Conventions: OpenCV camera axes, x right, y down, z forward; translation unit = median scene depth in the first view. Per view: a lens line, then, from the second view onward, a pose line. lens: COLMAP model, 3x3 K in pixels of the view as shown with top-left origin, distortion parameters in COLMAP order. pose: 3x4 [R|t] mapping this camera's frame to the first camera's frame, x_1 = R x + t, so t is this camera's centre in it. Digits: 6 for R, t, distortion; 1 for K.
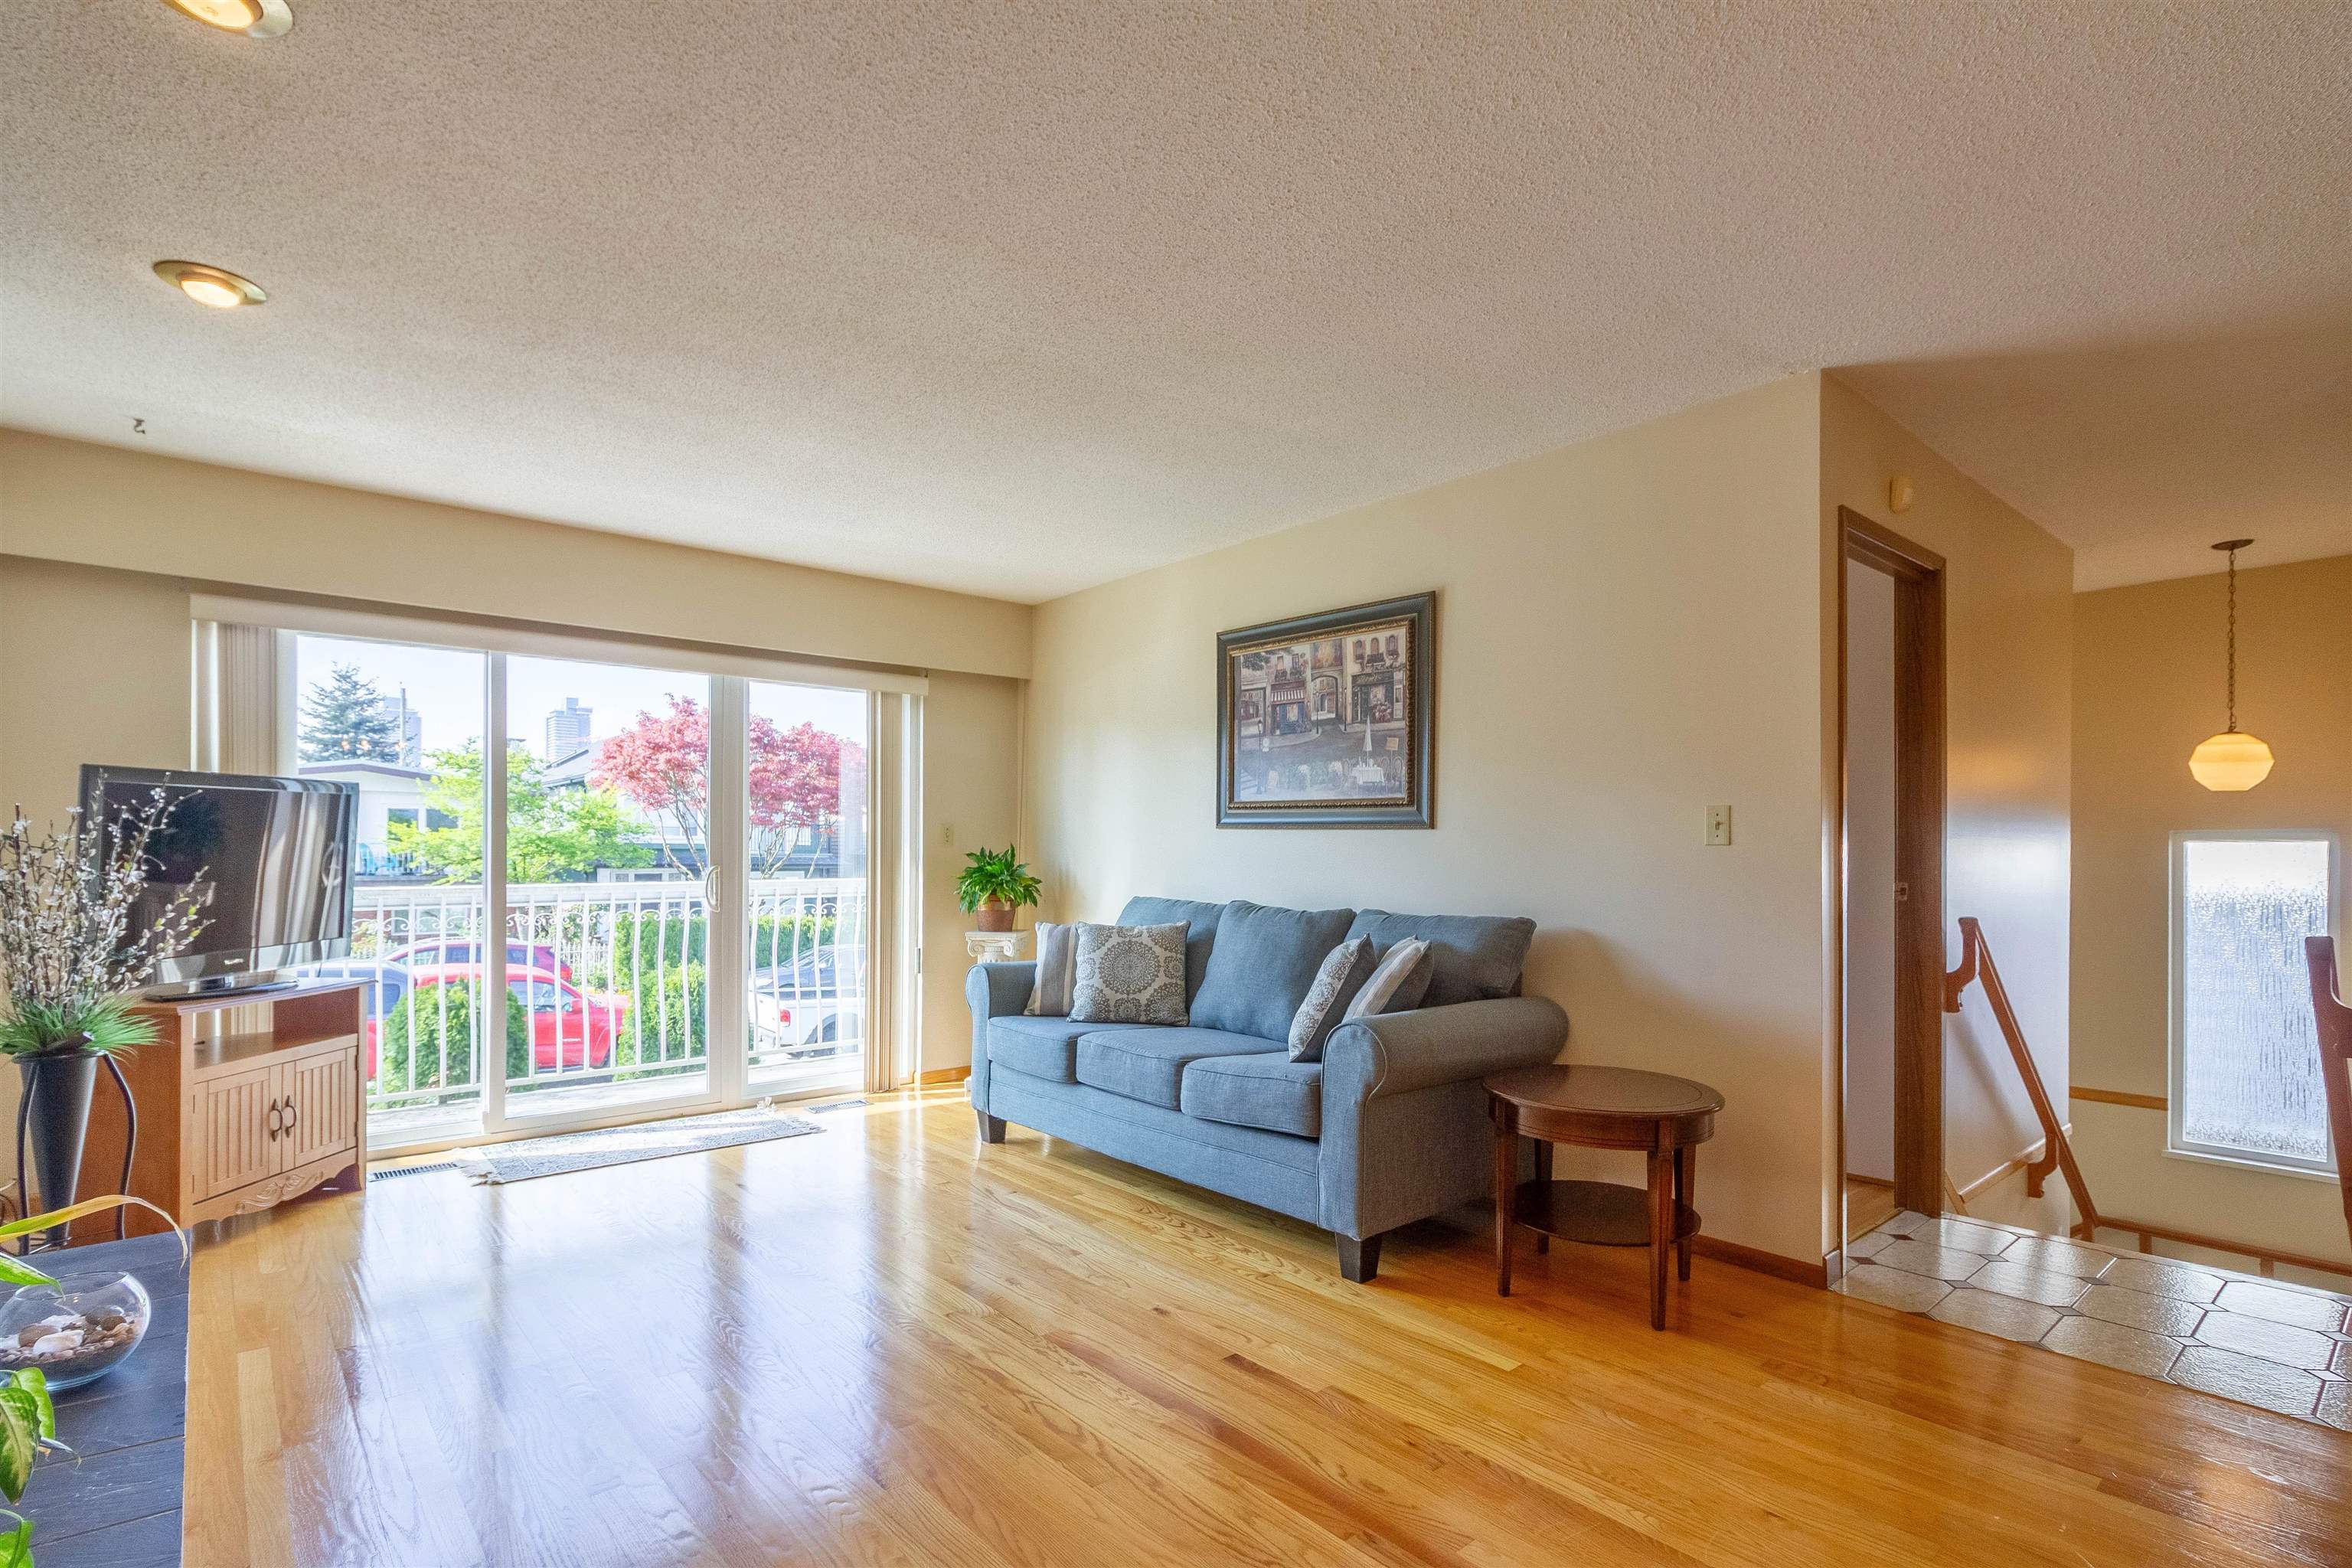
lens RADIAL K [[1104.5, 0, 1169.5], [0, 1104.5, 838.2], [0, 0, 1]] dist [0.004039, -0.000211]
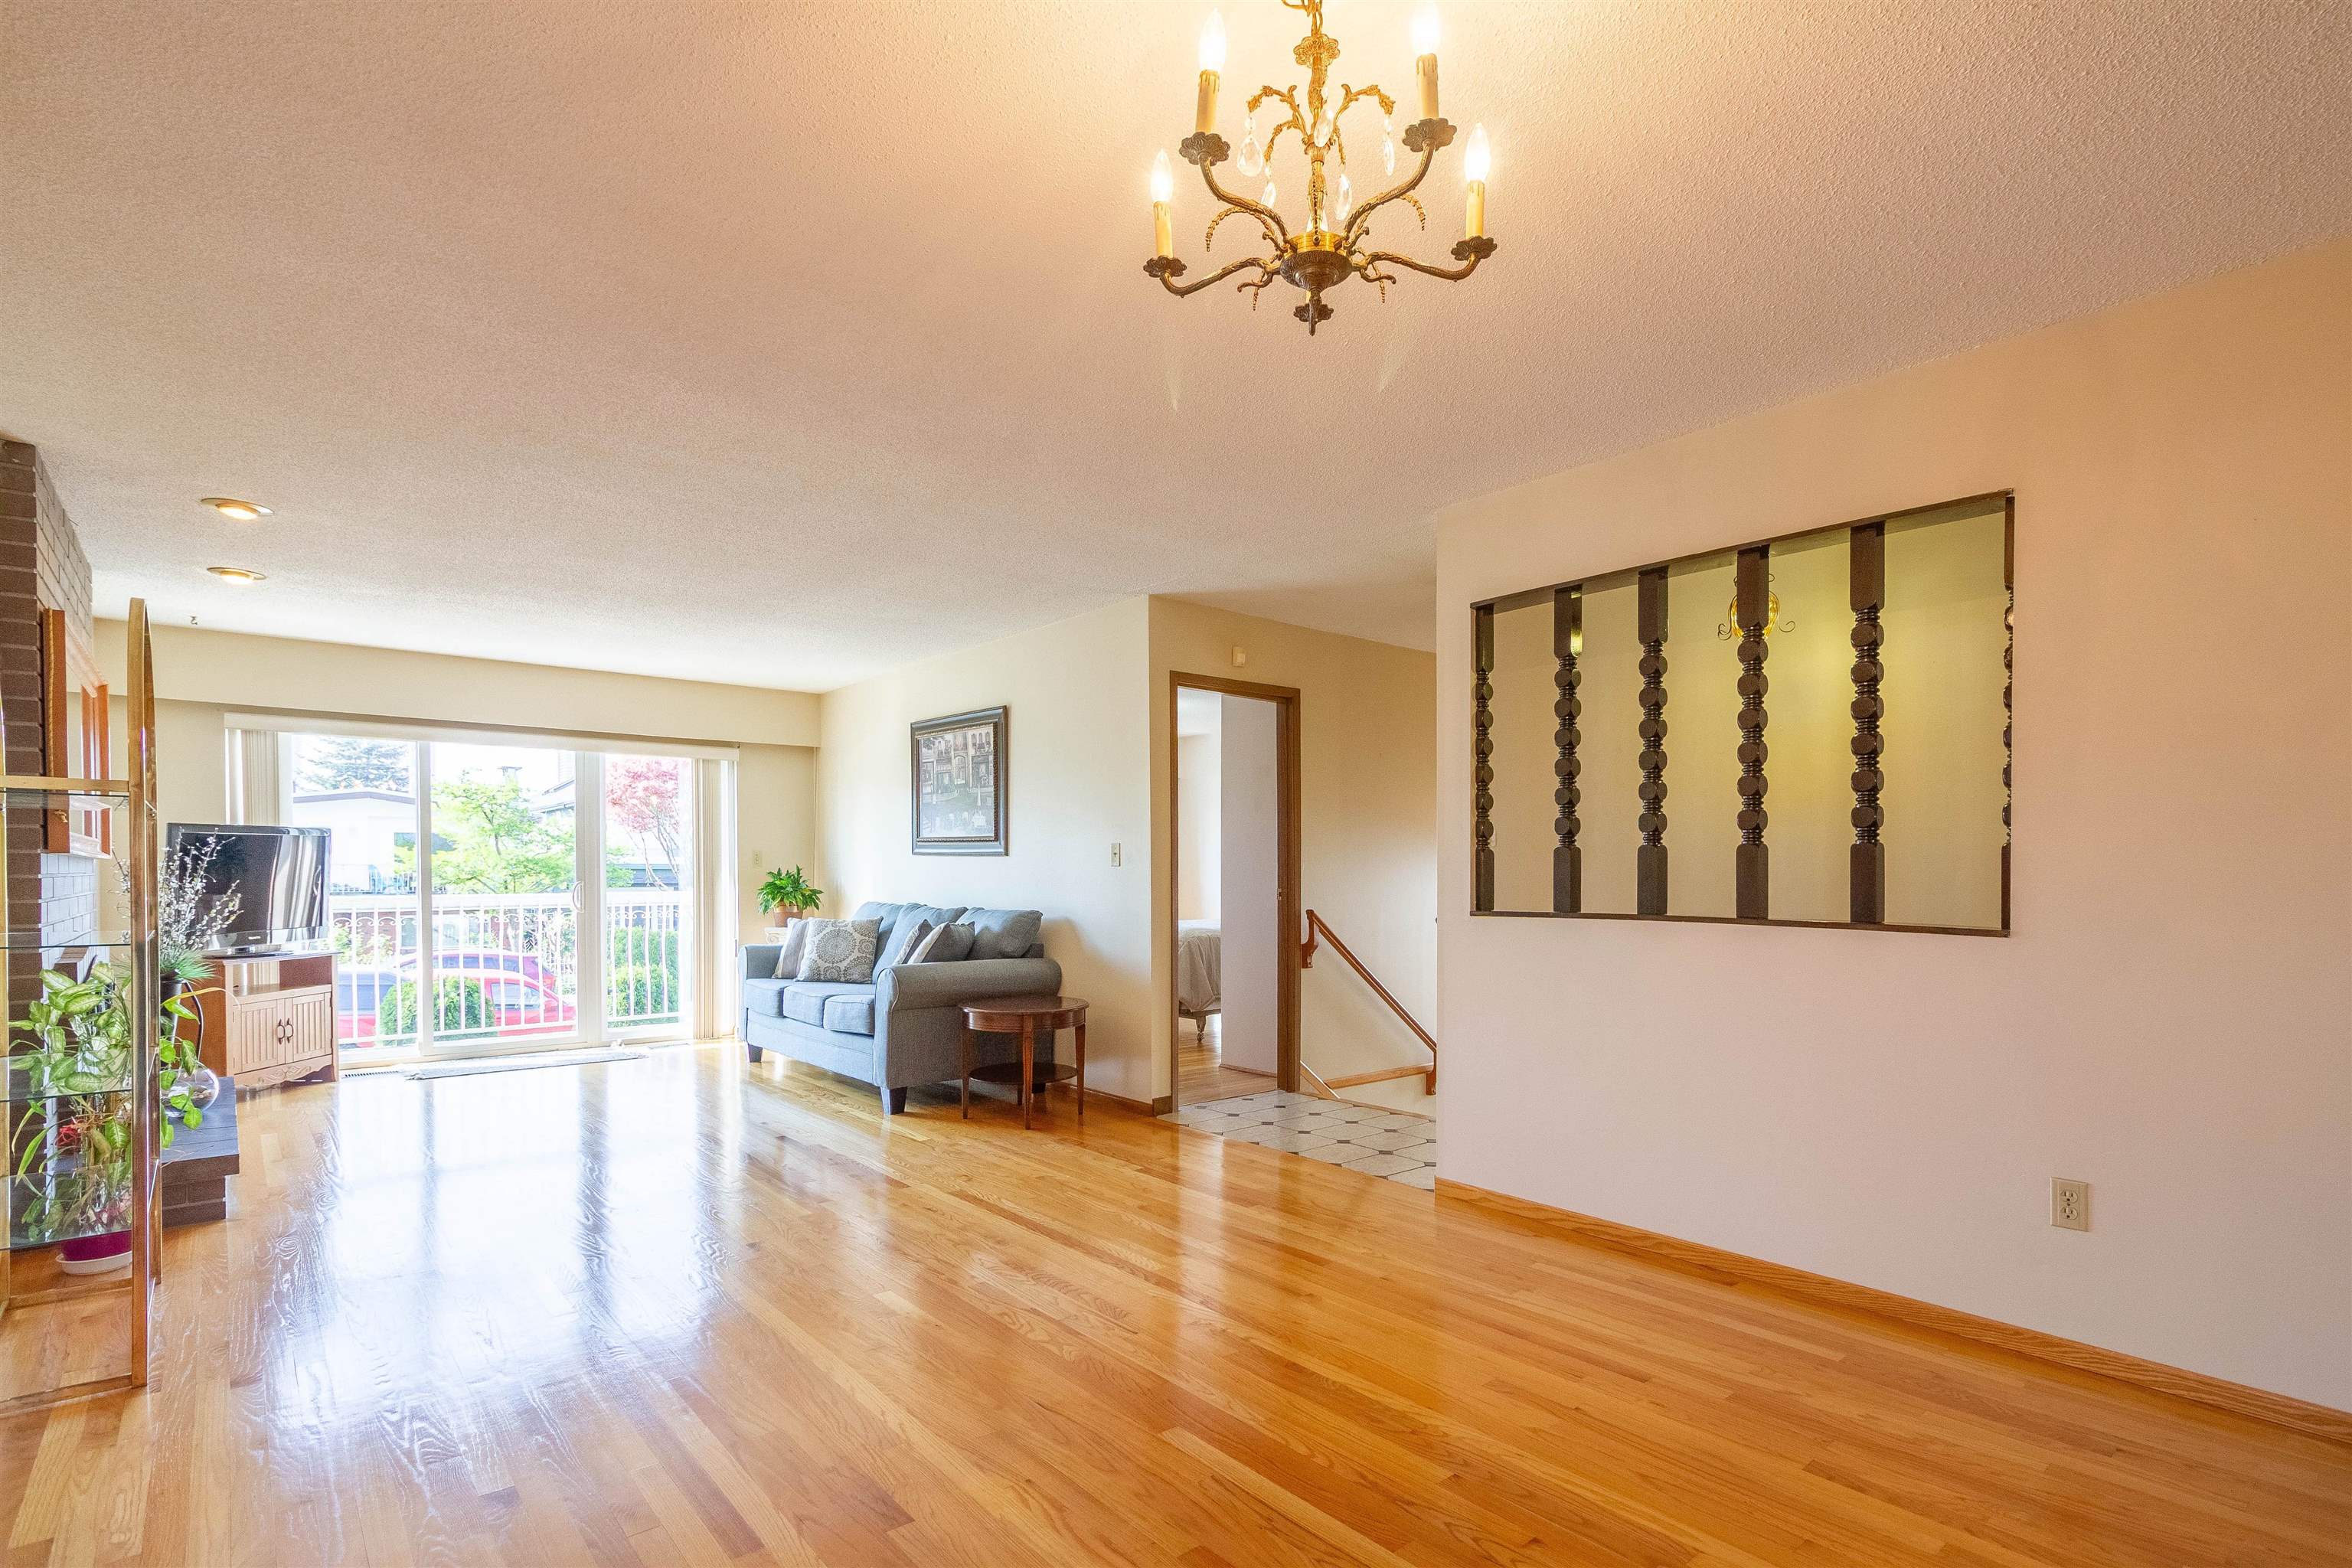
lens RADIAL K [[1104.5, 0, 1171.7], [0, 1104.5, 875.5], [0, 0, 1]] dist [0.004039, -0.000211]
pose [[0.999953, -0.002357, -0.009367, 0.485839], [0.002511, 0.999862, 0.016409, -0.005677], [0.009327, -0.016432, 0.999821, -0.574795]]
